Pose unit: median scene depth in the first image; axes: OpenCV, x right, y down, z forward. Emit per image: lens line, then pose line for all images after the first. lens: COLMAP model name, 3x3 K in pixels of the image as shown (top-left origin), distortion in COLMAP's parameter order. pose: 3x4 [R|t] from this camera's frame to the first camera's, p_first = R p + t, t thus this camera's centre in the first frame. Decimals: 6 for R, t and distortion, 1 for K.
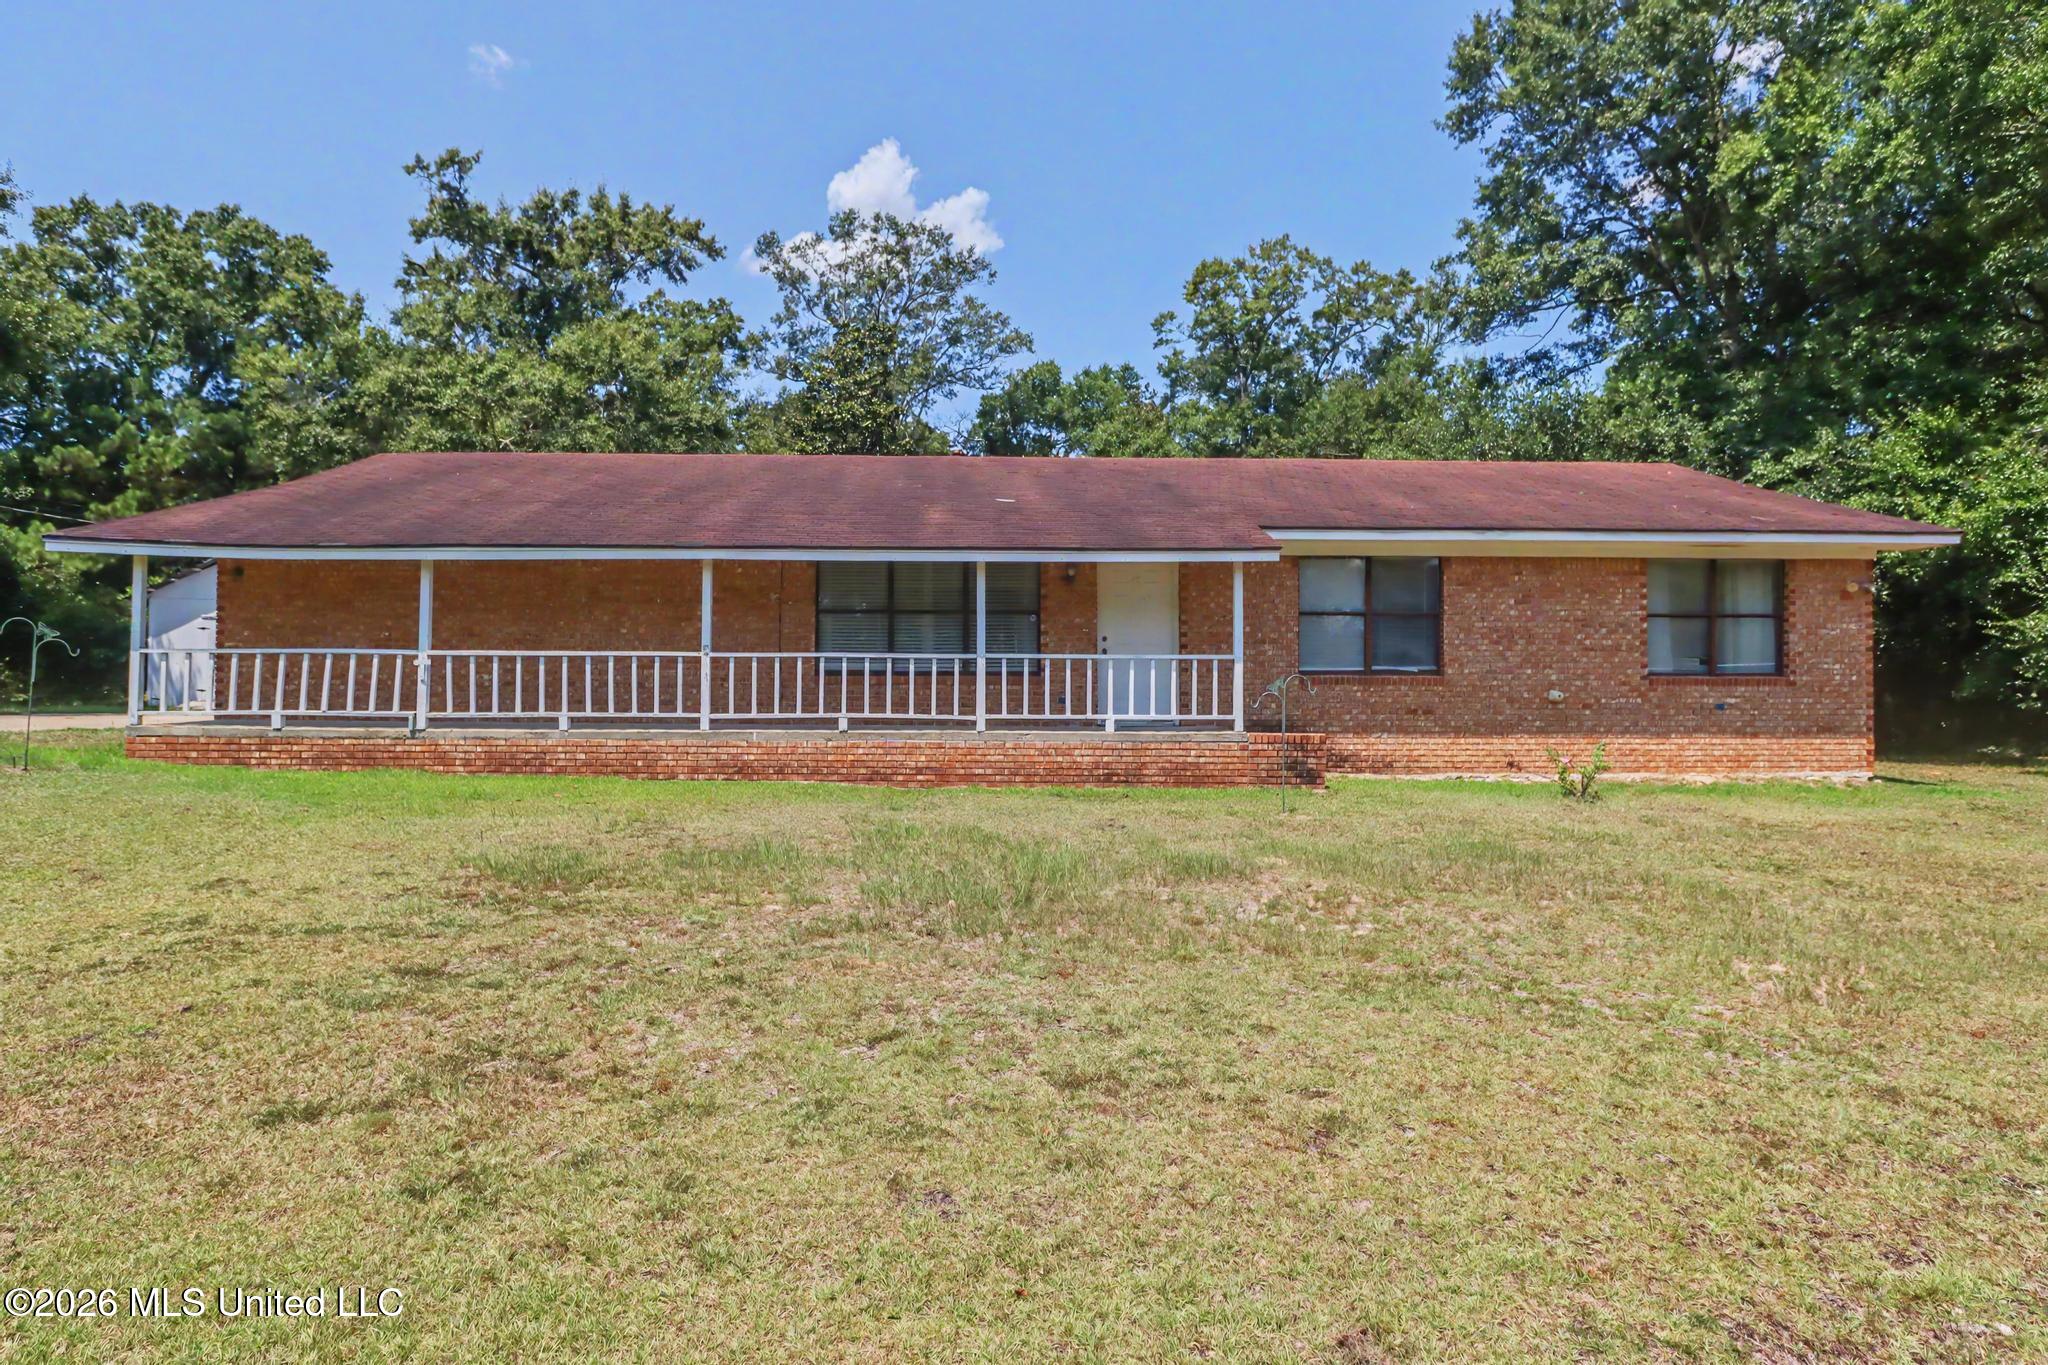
lens RADIAL K [[1126.0, 0, 1024.7], [0, 1126.0, 626.6], [0, 0, 1]] dist [0.001486, 0.001576]
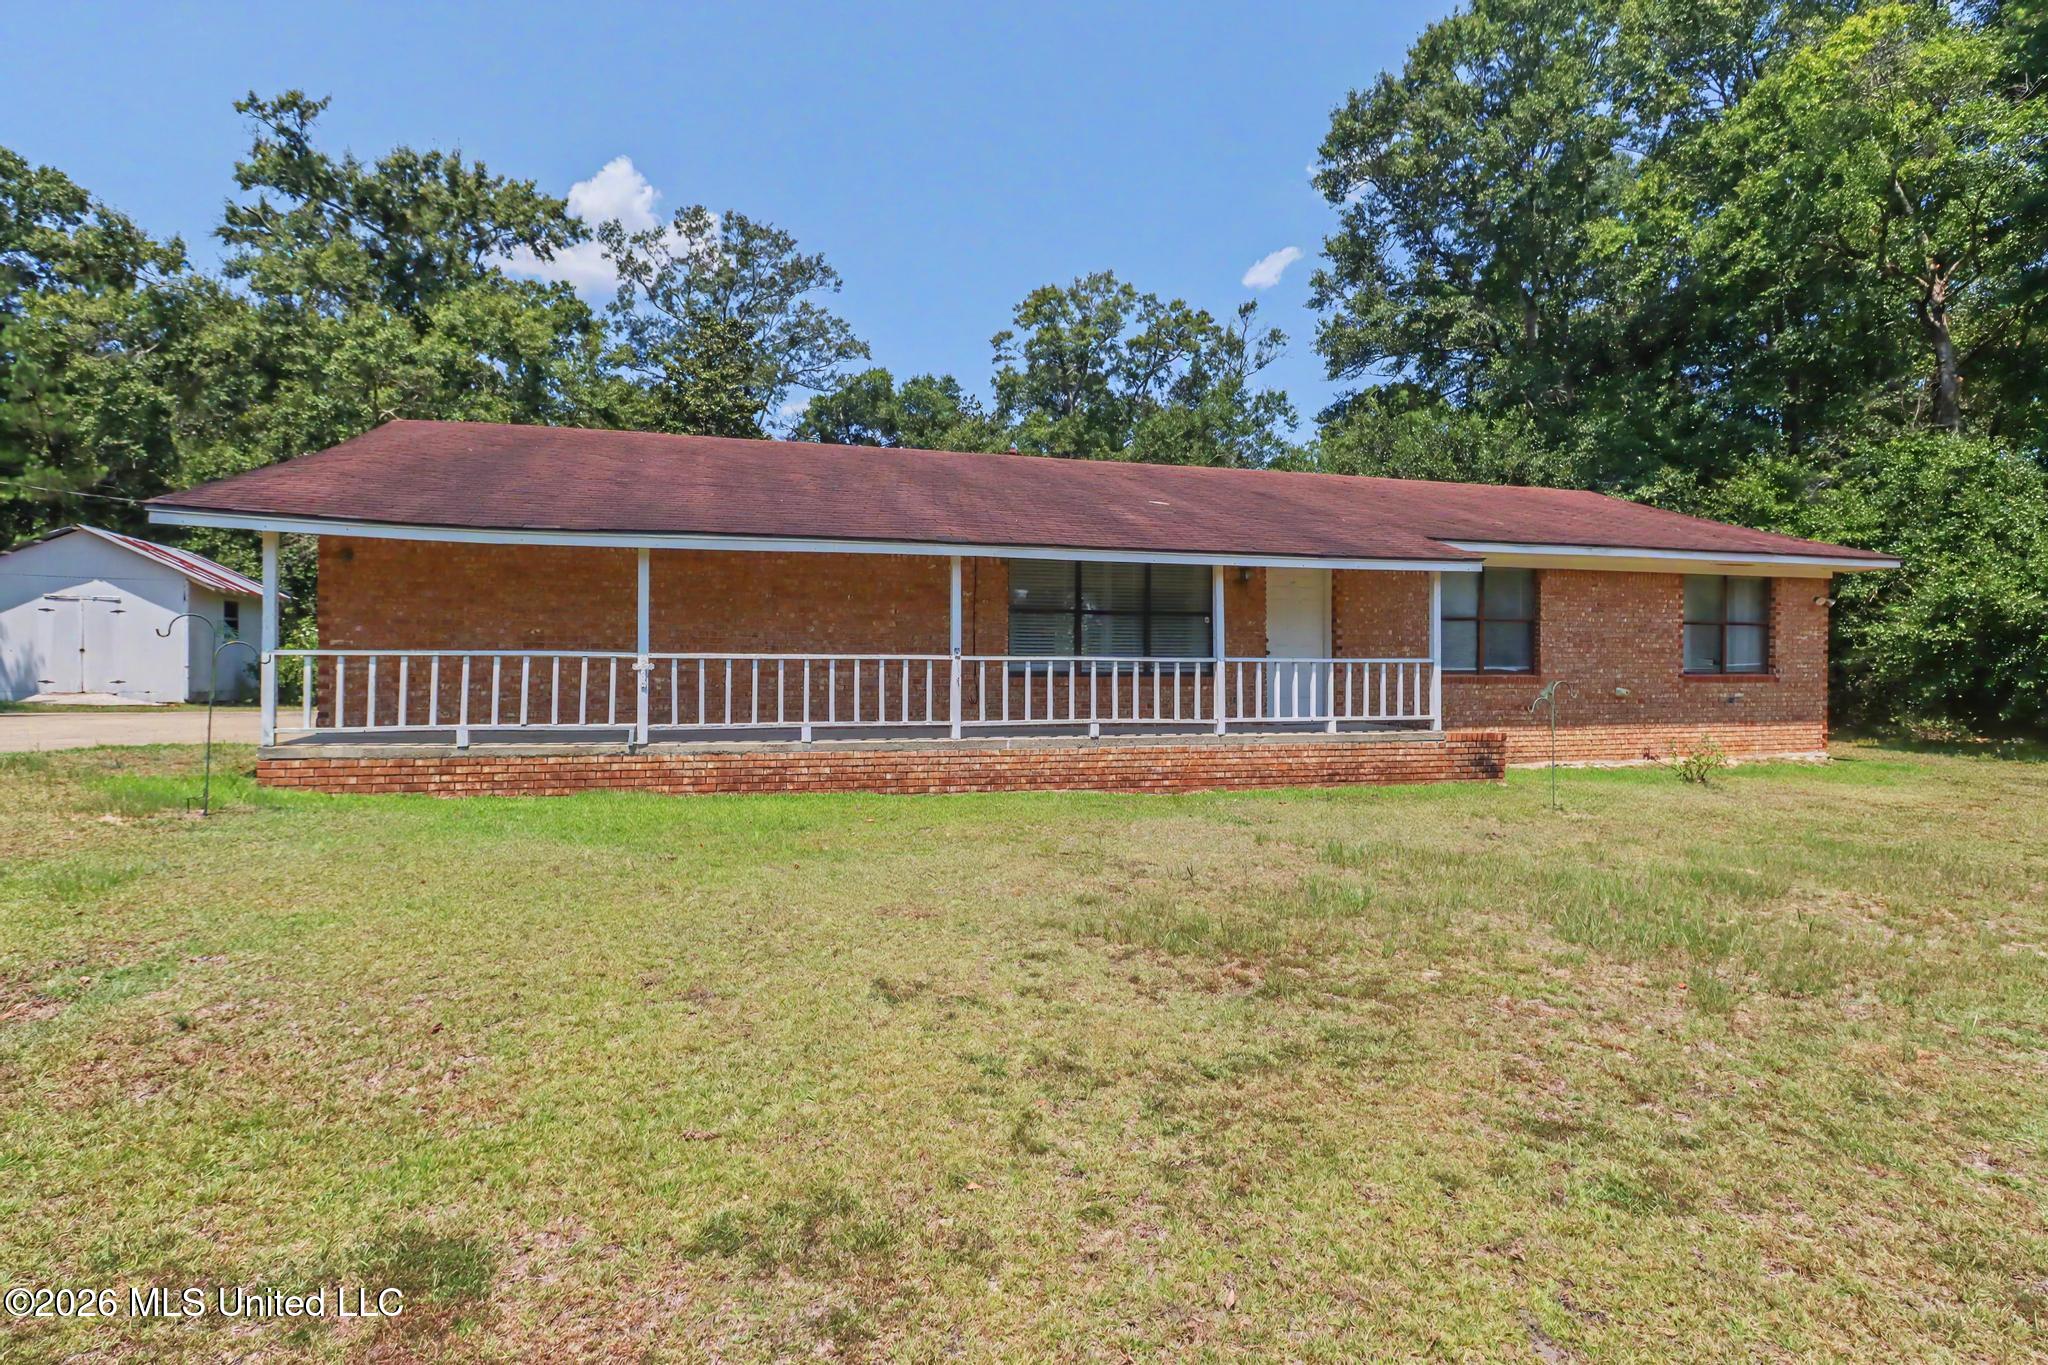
lens RADIAL K [[1006.7, 0, 1091.5], [0, 1006.7, 645.1], [0, 0, 1]] dist [0.002501, -0.001873]
pose [[0.971224, 0.005797, 0.238099, -0.182098], [-0.012992, 0.999505, 0.028659, -0.005492], [-0.237815, -0.030928, 0.970818, 0.080015]]
